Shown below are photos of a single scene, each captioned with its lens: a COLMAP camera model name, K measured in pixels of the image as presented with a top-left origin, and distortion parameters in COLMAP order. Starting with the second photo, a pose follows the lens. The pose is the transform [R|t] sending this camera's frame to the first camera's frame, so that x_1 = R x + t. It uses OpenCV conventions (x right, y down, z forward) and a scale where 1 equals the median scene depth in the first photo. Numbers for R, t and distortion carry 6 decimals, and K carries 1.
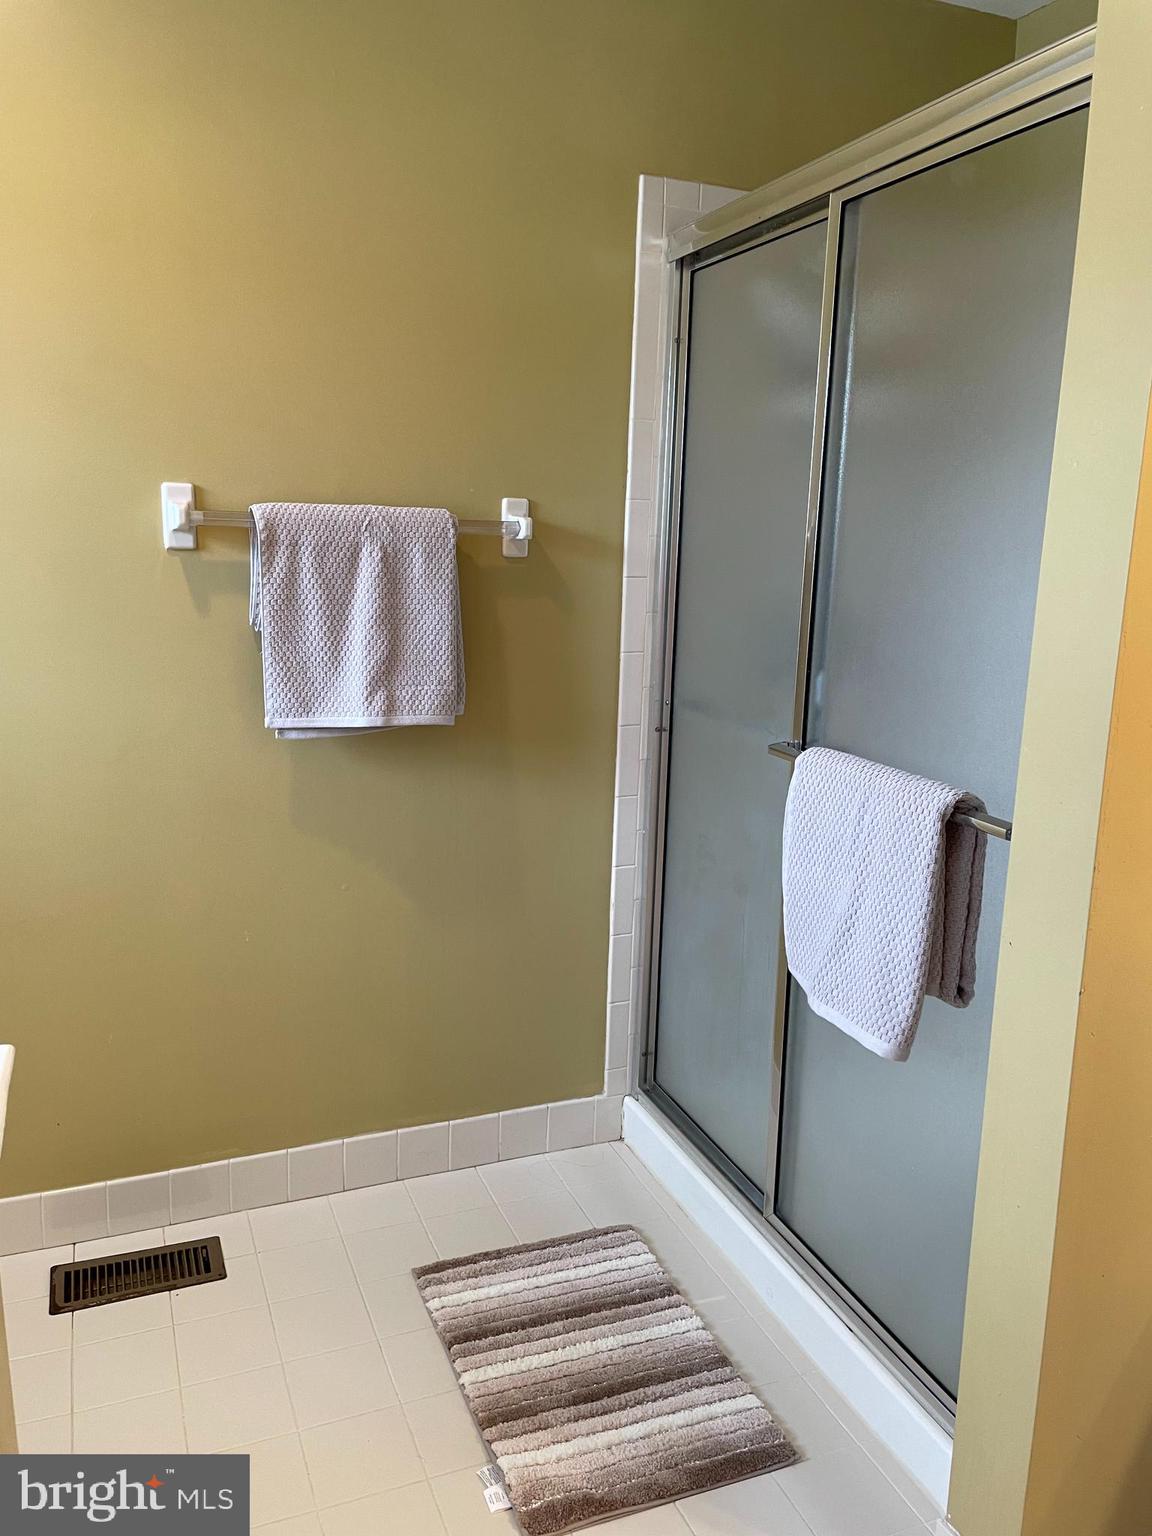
lens RADIAL K [[1178.0, 0, 578.8], [0, 1178.0, 765.7], [0, 0, 1]] dist [0.052101, -0.003334]
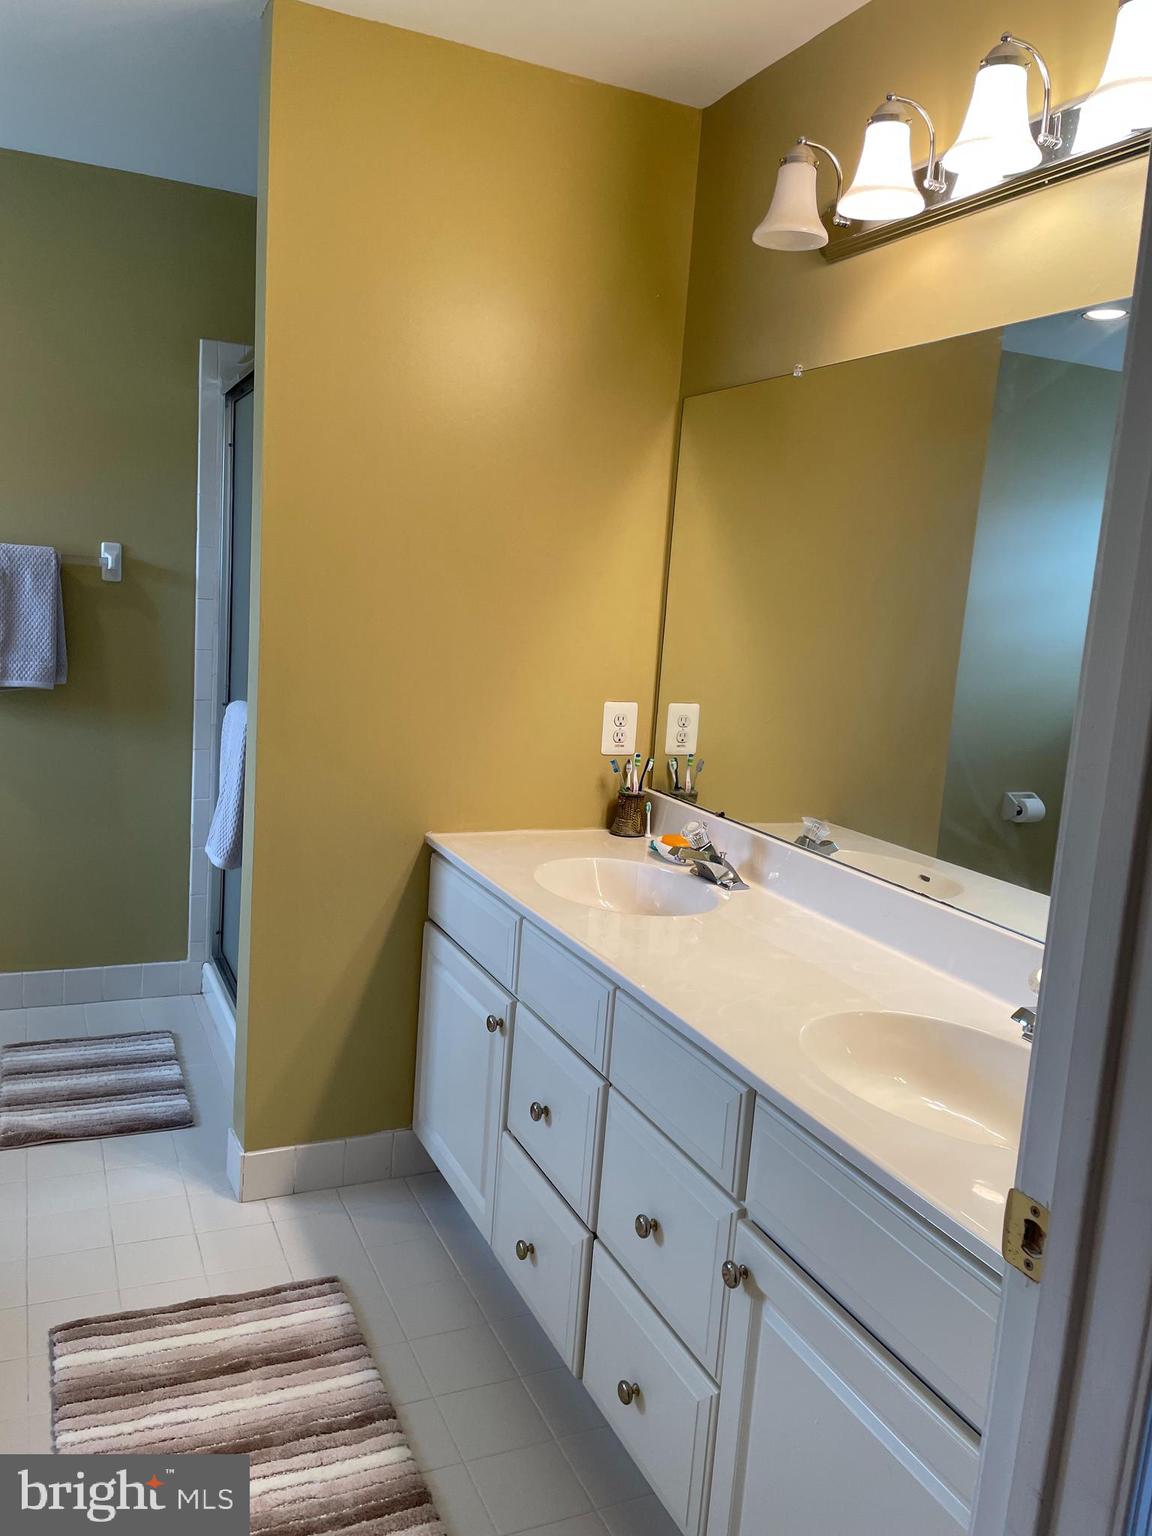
lens RADIAL K [[1178.0, 0, 571.1], [0, 1178.0, 770.4], [0, 0, 1]] dist [0.052101, -0.003334]
pose [[0.997282, 0.035467, 0.064585, 0.445069], [-0.033257, 0.998835, -0.034973, 0.097185], [-0.065750, 0.032730, 0.997299, -0.540600]]
